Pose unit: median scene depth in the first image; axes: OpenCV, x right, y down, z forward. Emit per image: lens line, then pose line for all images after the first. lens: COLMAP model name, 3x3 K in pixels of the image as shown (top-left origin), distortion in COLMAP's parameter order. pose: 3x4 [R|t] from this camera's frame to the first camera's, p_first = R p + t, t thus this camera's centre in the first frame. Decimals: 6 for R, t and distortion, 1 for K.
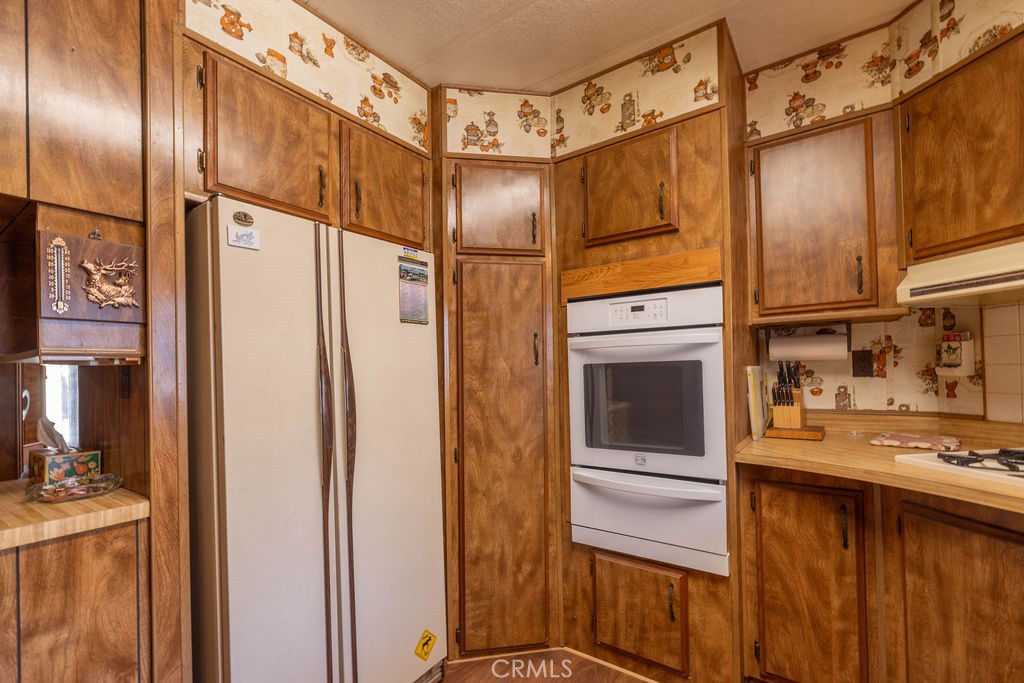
lens RADIAL K [[446.5, 0, 511.7], [0, 446.5, 364.1], [0, 0, 1]] dist [-0.002951, 0.000416]
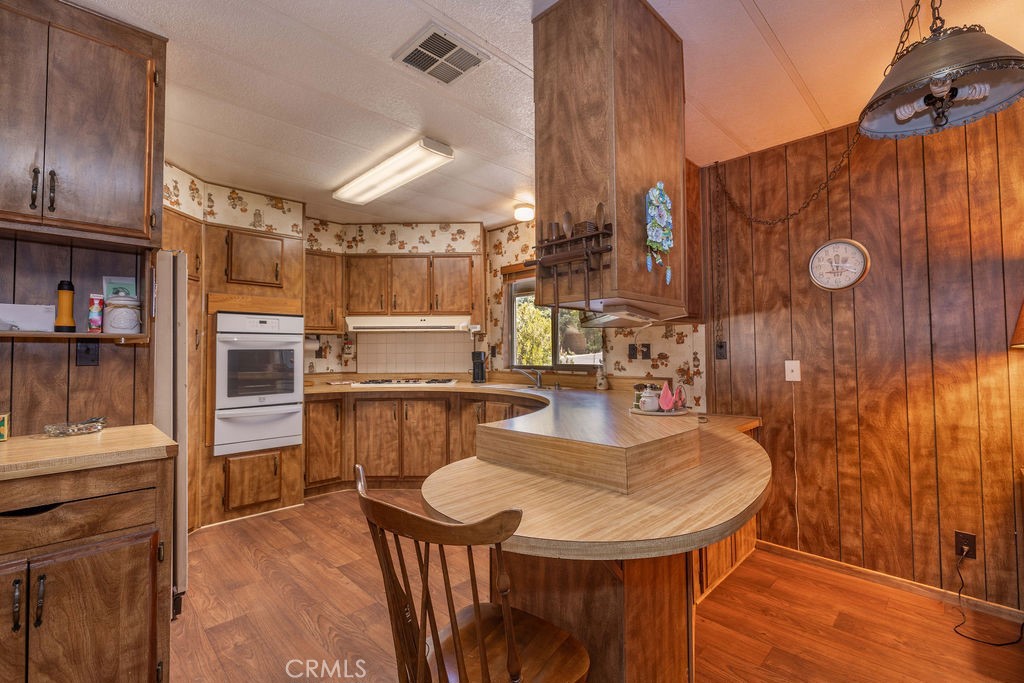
lens RADIAL K [[446.5, 0, 511.7], [0, 446.5, 364.1], [0, 0, 1]] dist [-0.002951, 0.000416]
pose [[0.167354, -0.006912, 0.985873, -1.501341], [-0.009964, 0.999912, 0.008701, 0.033070], [-0.985847, -0.011279, 0.167270, -0.420067]]
